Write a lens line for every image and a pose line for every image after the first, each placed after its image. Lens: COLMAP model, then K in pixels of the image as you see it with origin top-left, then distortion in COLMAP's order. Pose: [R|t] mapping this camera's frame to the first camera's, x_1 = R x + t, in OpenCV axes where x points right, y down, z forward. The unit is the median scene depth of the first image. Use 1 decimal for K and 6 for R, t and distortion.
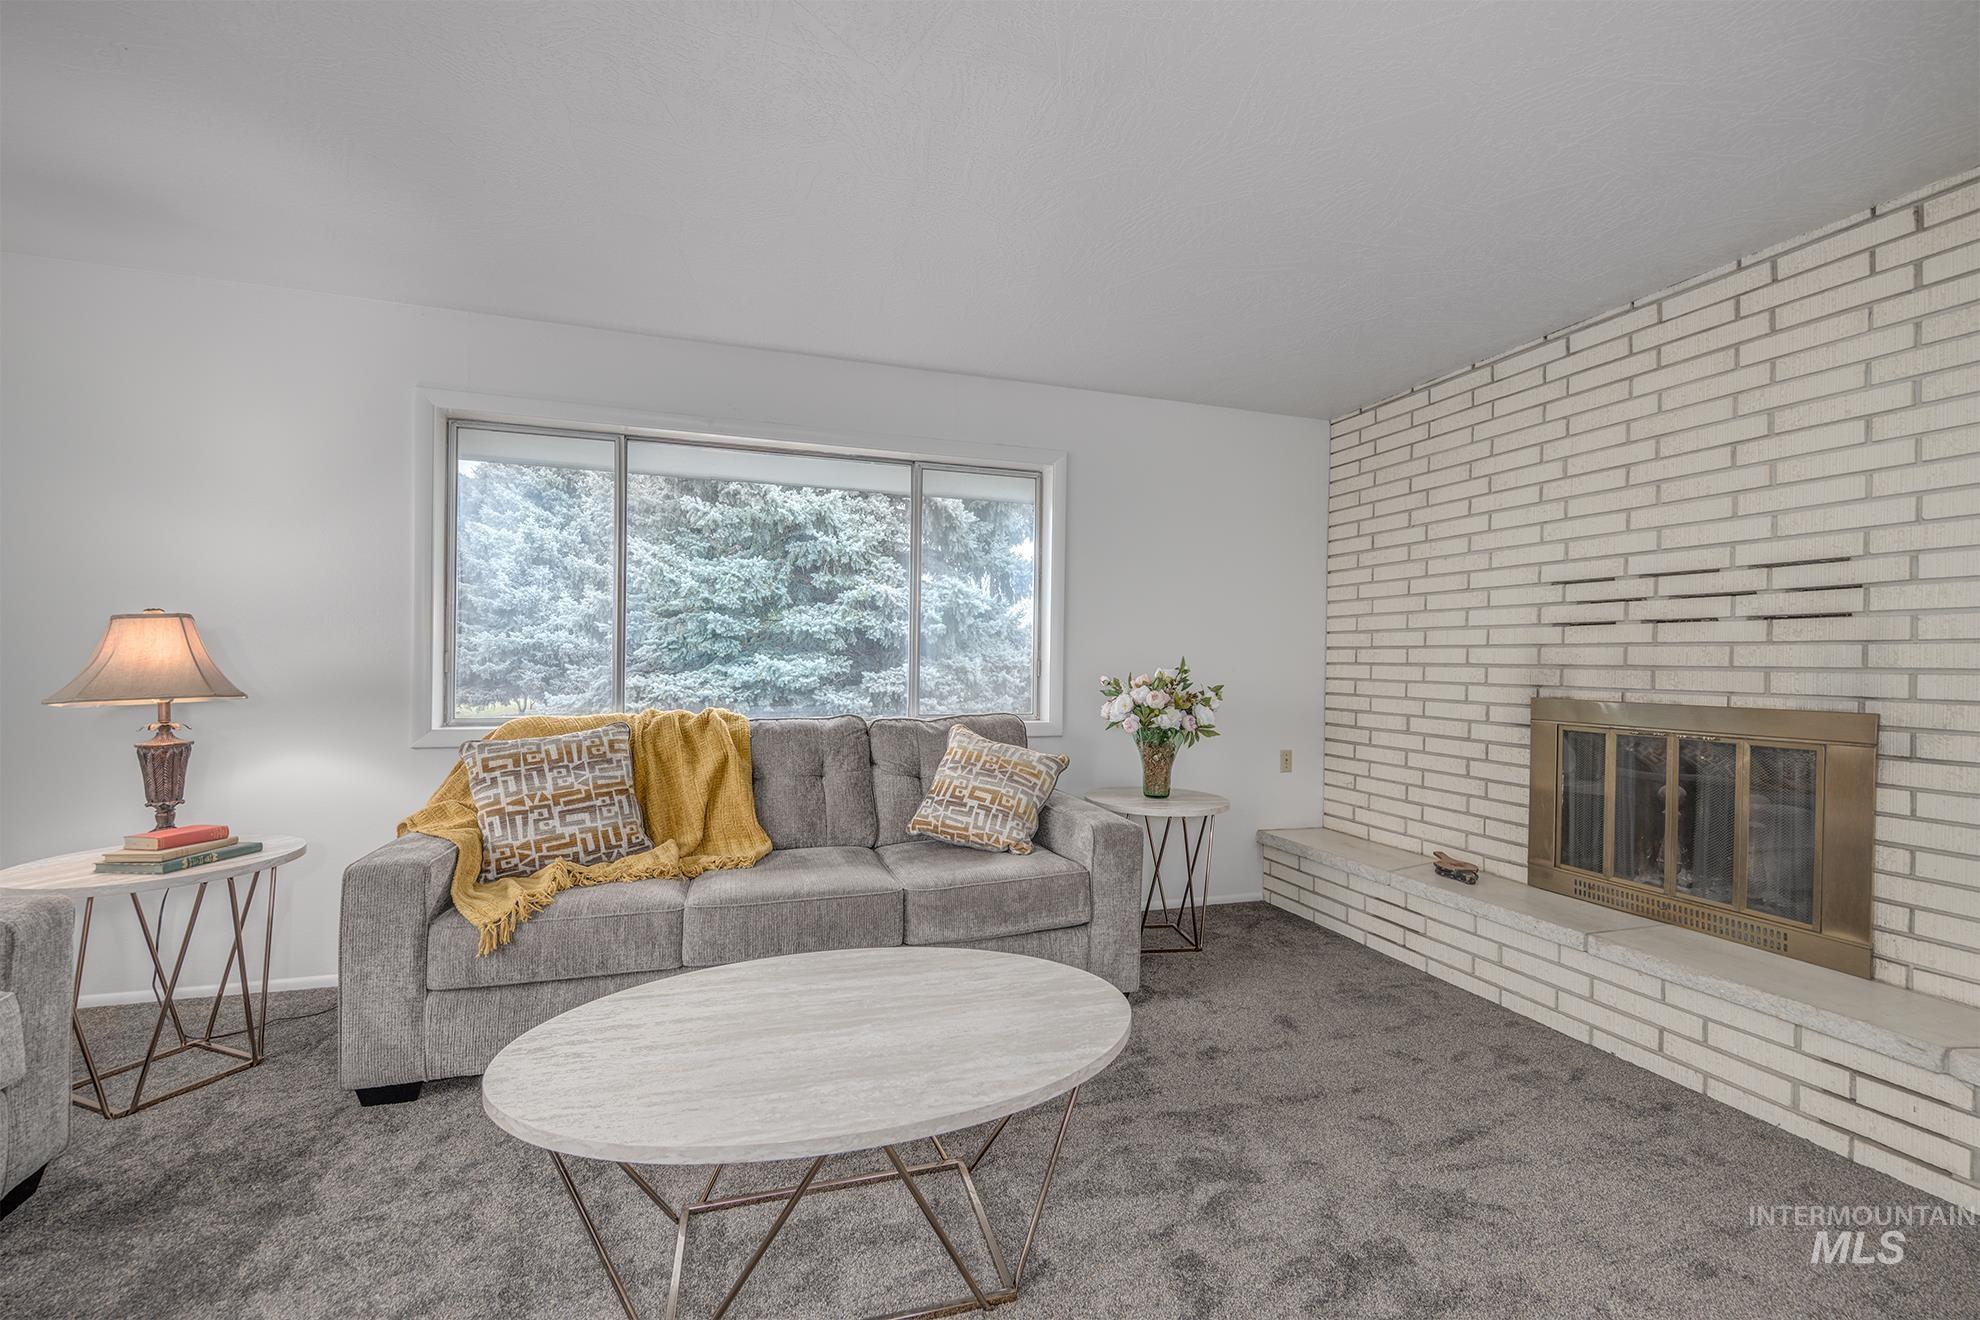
lens RADIAL K [[809.6, 0, 991.0], [0, 809.6, 662.1], [0, 0, 1]] dist [-0.002097, -0.000147]
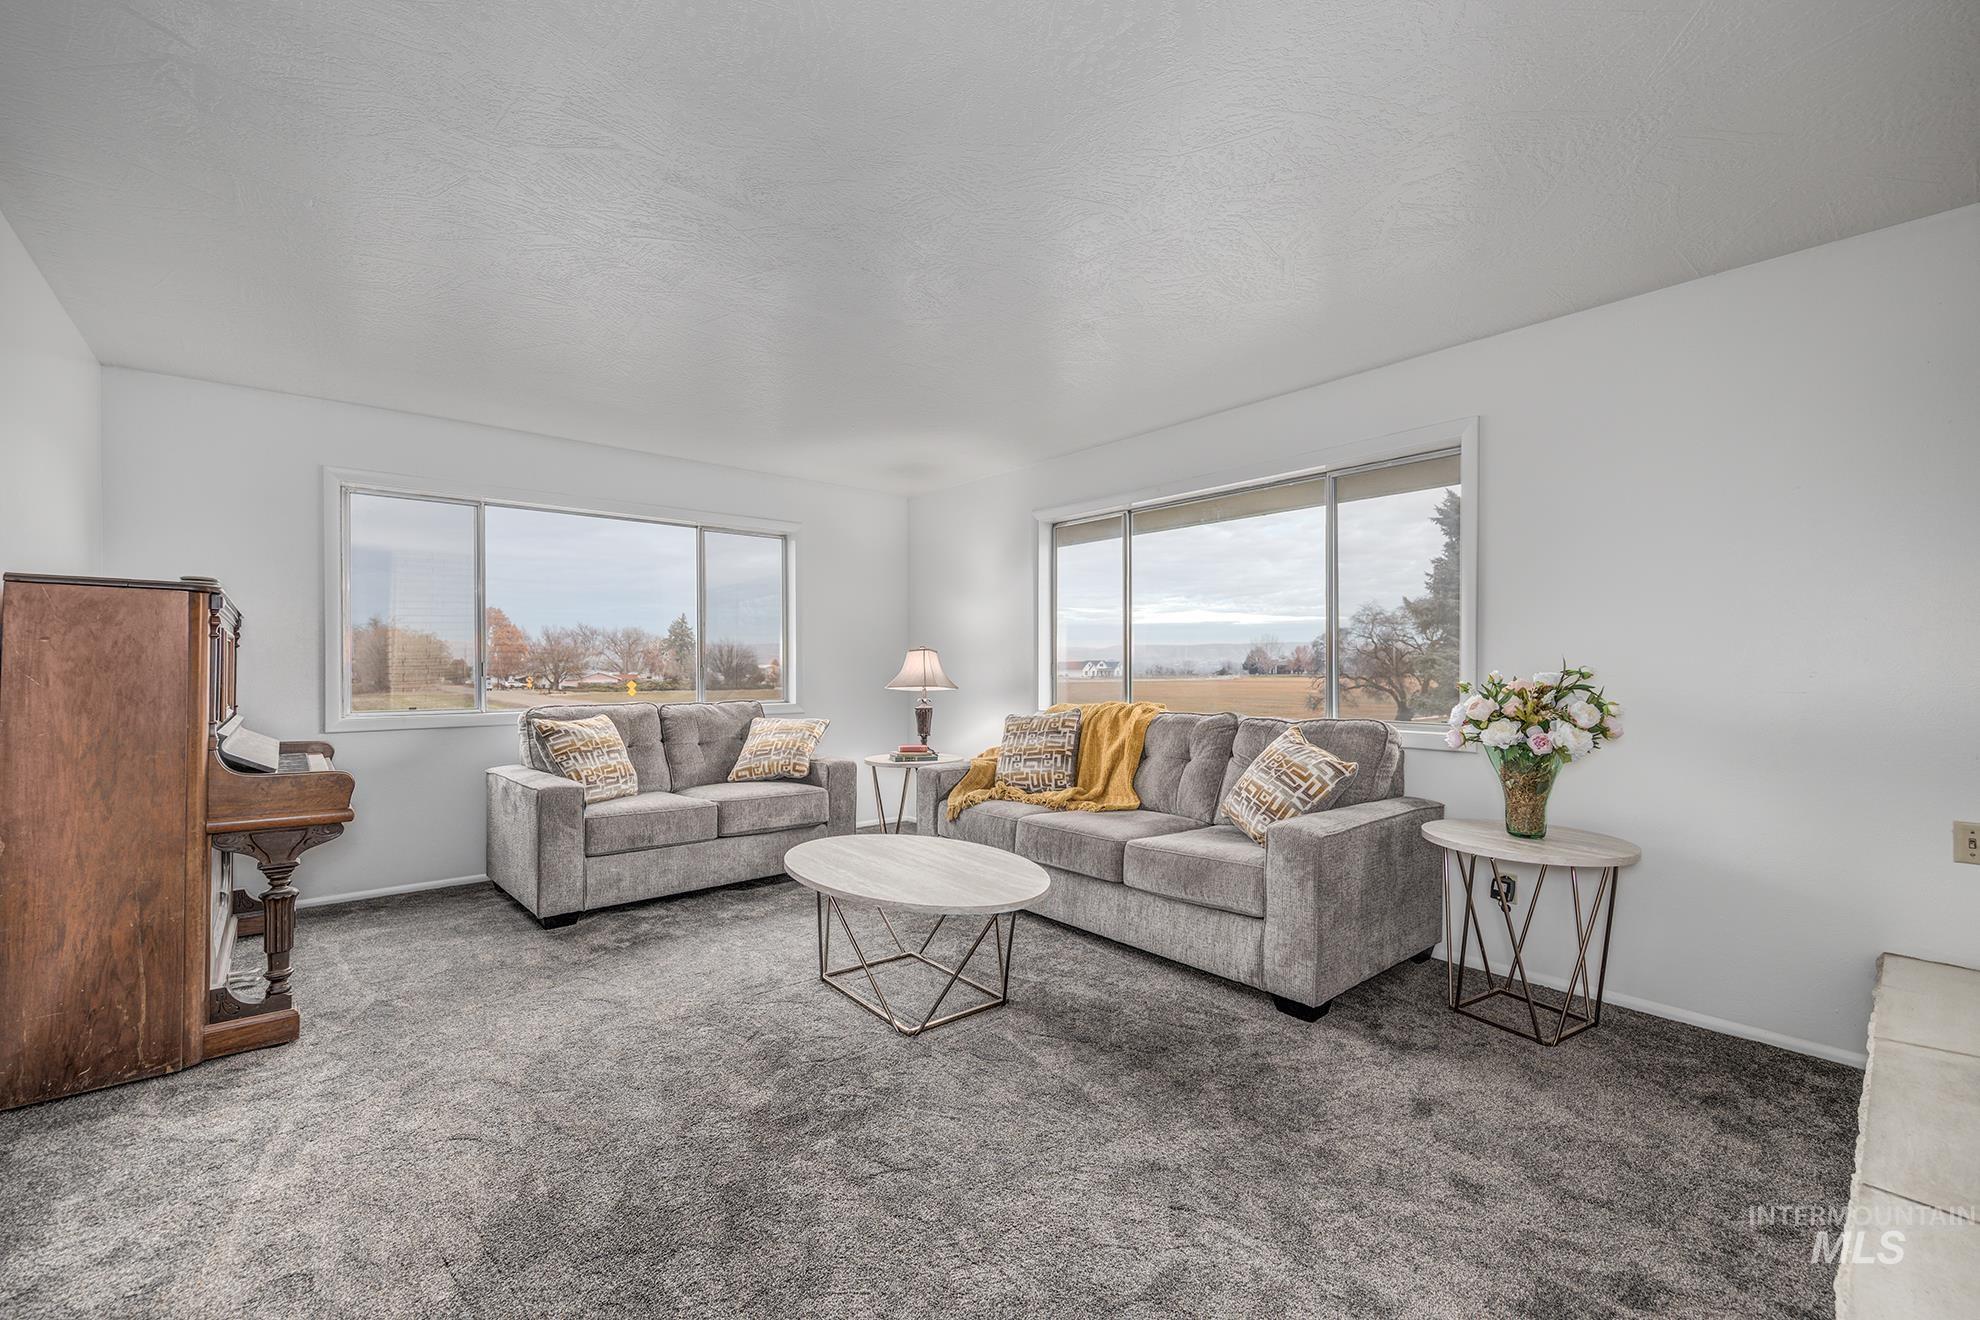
lens RADIAL K [[809.6, 0, 986.3], [0, 809.6, 661.1], [0, 0, 1]] dist [-0.002097, -0.000147]
pose [[0.368994, -0.020947, -0.929196, 0.958901], [0.003492, 0.999770, -0.021151, 0.015805], [0.929425, 0.004559, 0.368983, 0.290234]]
